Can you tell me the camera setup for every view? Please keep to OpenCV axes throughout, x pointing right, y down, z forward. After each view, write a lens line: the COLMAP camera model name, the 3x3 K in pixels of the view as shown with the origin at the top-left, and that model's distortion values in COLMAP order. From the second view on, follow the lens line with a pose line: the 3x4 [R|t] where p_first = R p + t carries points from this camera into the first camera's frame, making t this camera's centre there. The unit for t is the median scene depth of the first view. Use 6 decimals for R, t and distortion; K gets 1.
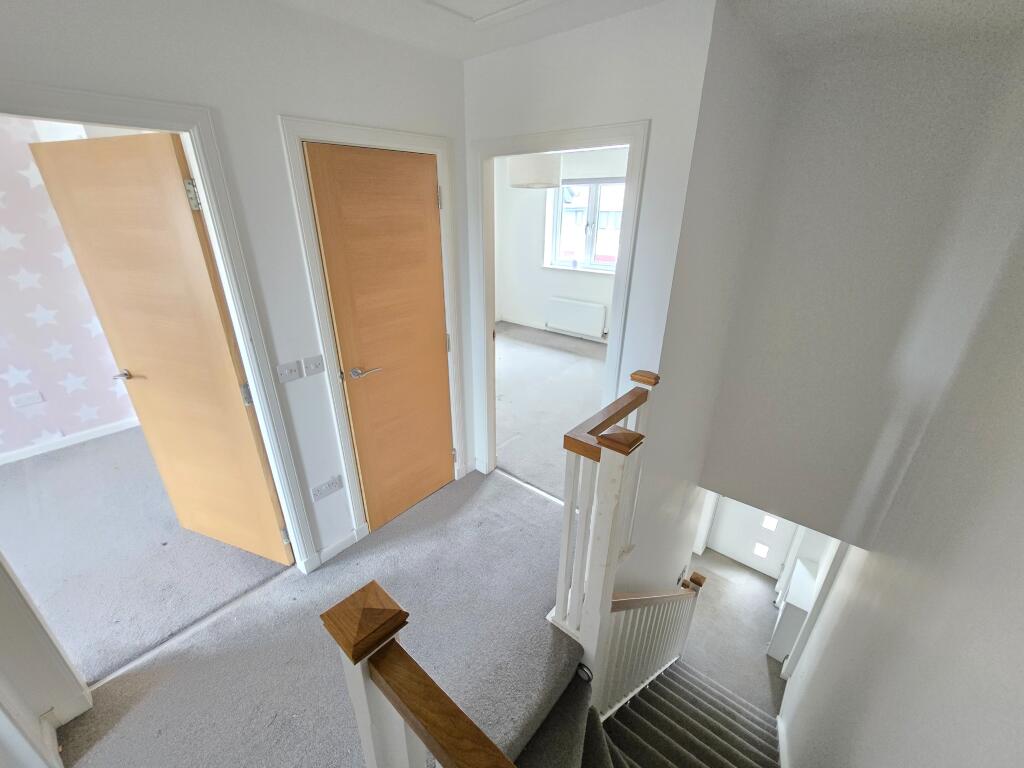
lens RADIAL K [[418.7, 0, 505.5], [0, 418.7, 389.7], [0, 0, 1]] dist [-0.001231, 0.000493]
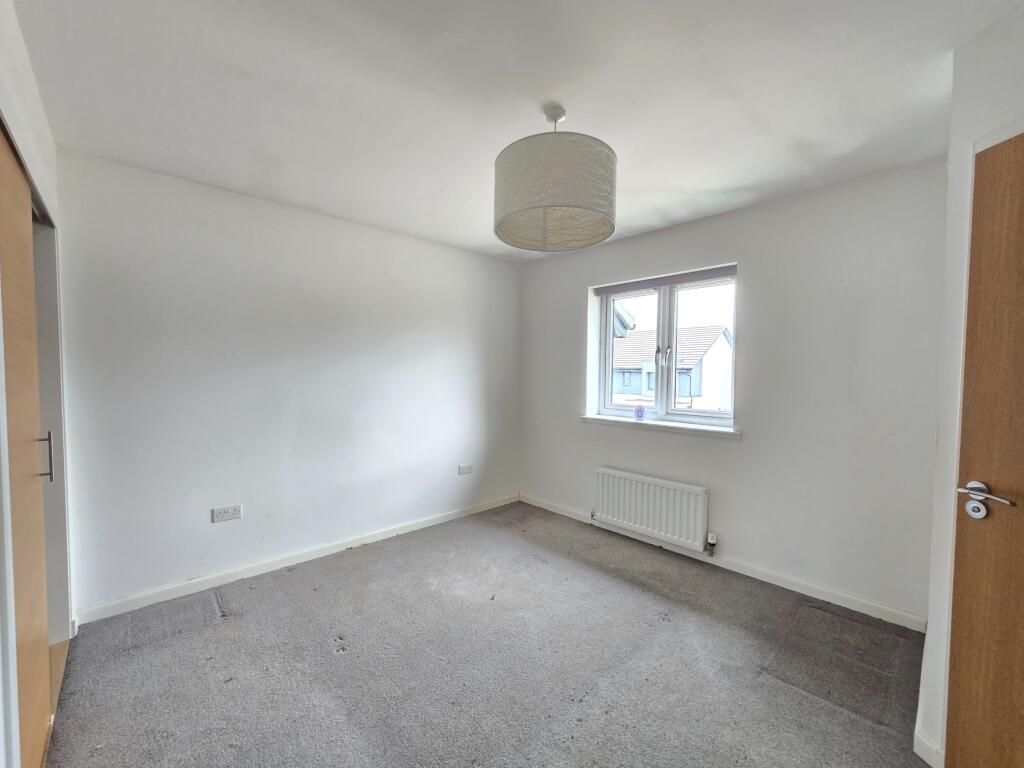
lens RADIAL K [[418.7, 0, 505.5], [0, 418.7, 389.7], [0, 0, 1]] dist [-0.001231, 0.000493]
pose [[0.993355, 0.011799, -0.114485, 0.046448], [-0.052959, 0.930024, -0.363662, -0.109117], [0.102183, 0.367309, 0.924469, 0.432174]]
